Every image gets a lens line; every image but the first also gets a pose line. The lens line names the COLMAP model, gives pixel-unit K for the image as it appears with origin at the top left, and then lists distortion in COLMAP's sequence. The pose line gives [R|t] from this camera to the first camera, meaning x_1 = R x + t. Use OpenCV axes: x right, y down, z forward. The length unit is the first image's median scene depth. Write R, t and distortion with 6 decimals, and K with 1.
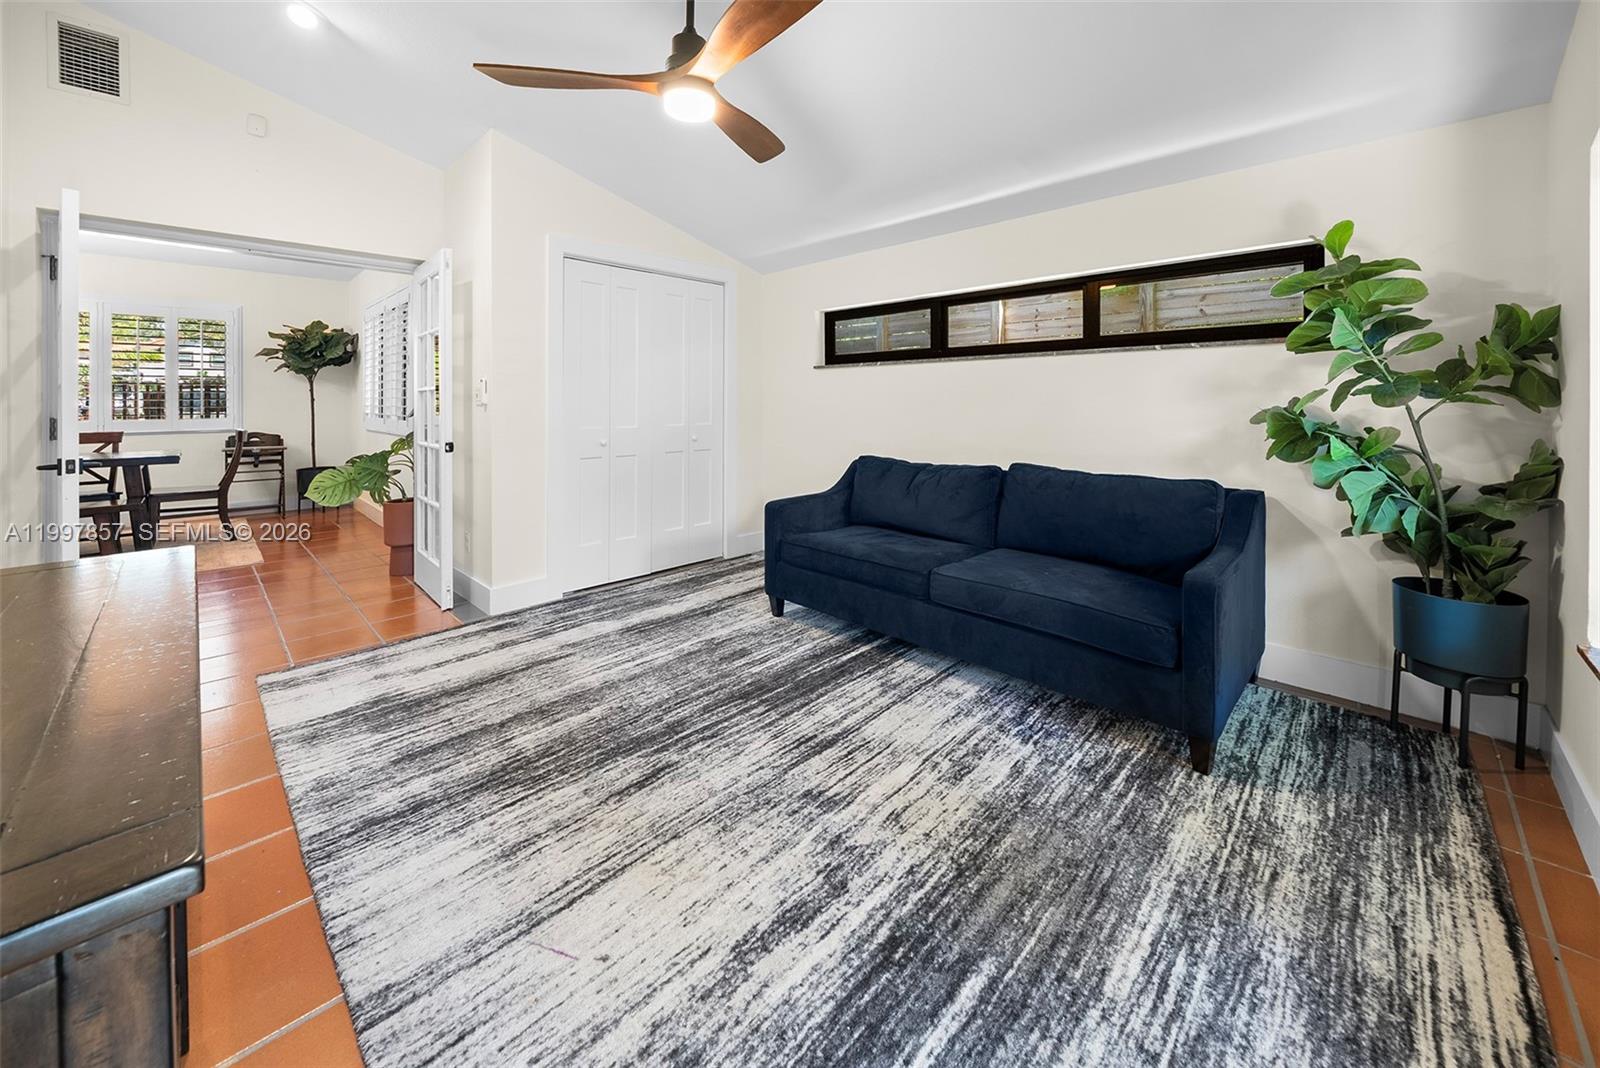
lens RADIAL K [[601.5, 0, 808.4], [0, 601.5, 403.4], [0, 0, 1]] dist [-0.000871, -0.000242]
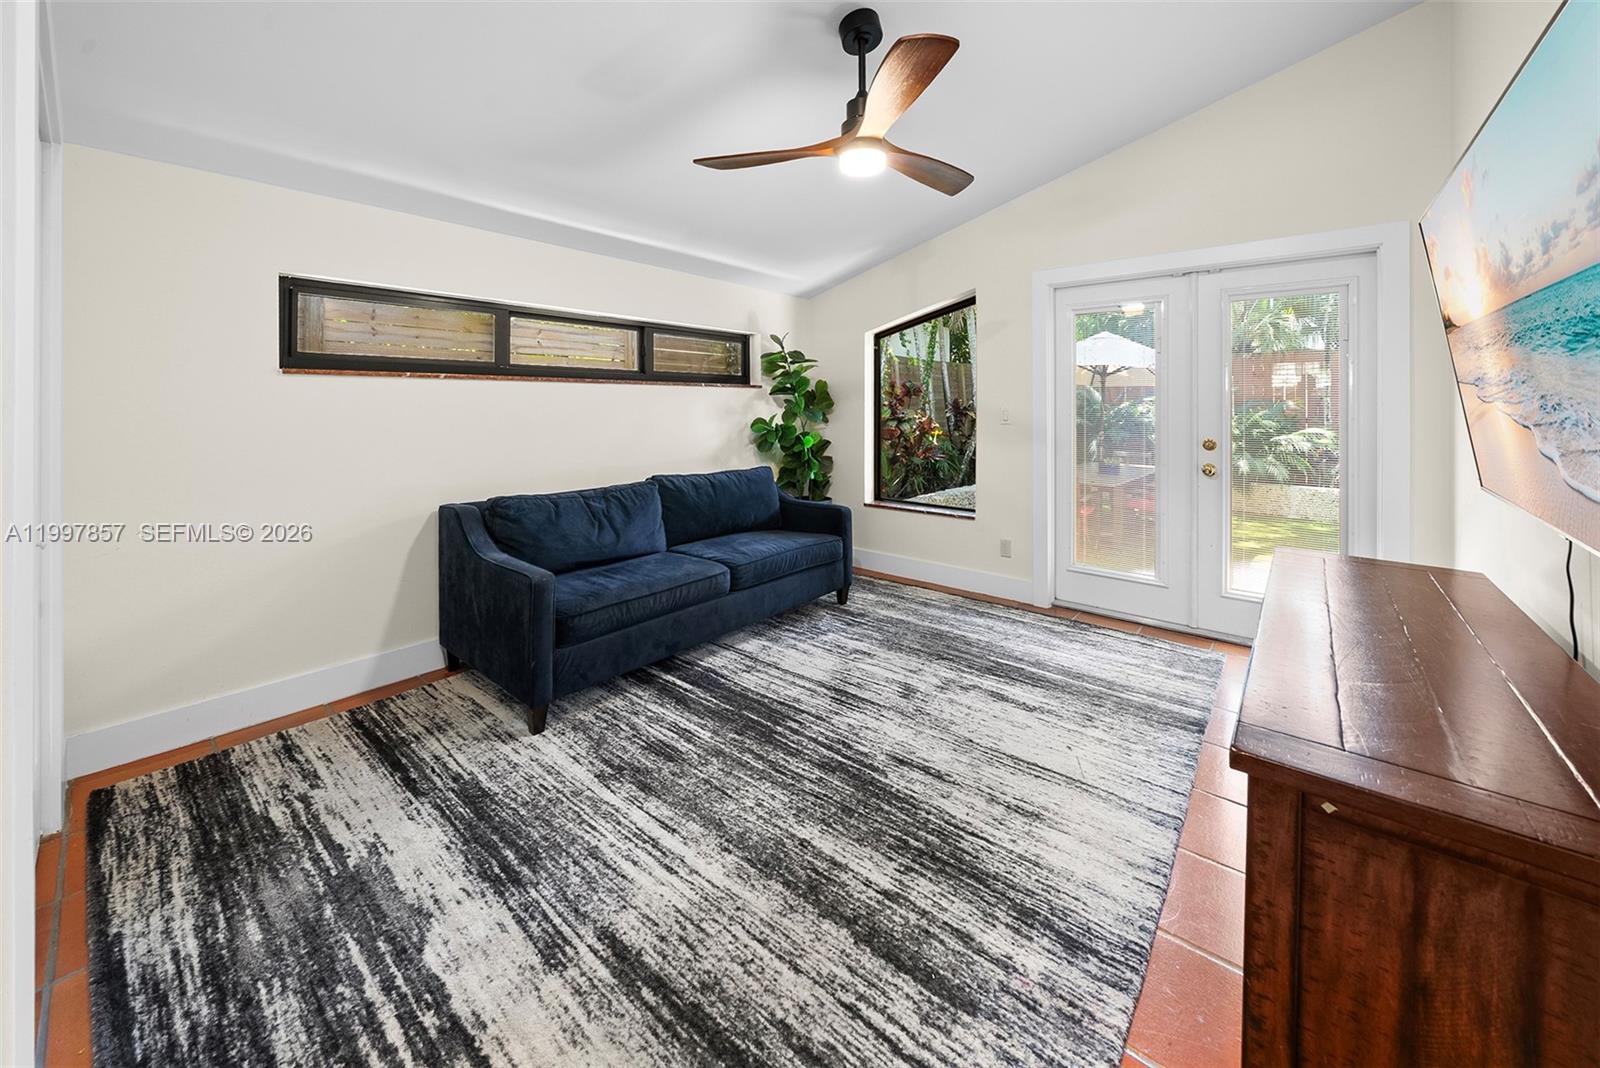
lens RADIAL K [[601.5, 0, 808.4], [0, 601.5, 403.4], [0, 0, 1]] dist [-0.000871, -0.000242]
pose [[-0.077834, 0.005451, 0.996951, -1.173065], [0.002297, 0.999983, -0.005289, -0.050078], [-0.996964, 0.001879, -0.077846, 1.085409]]
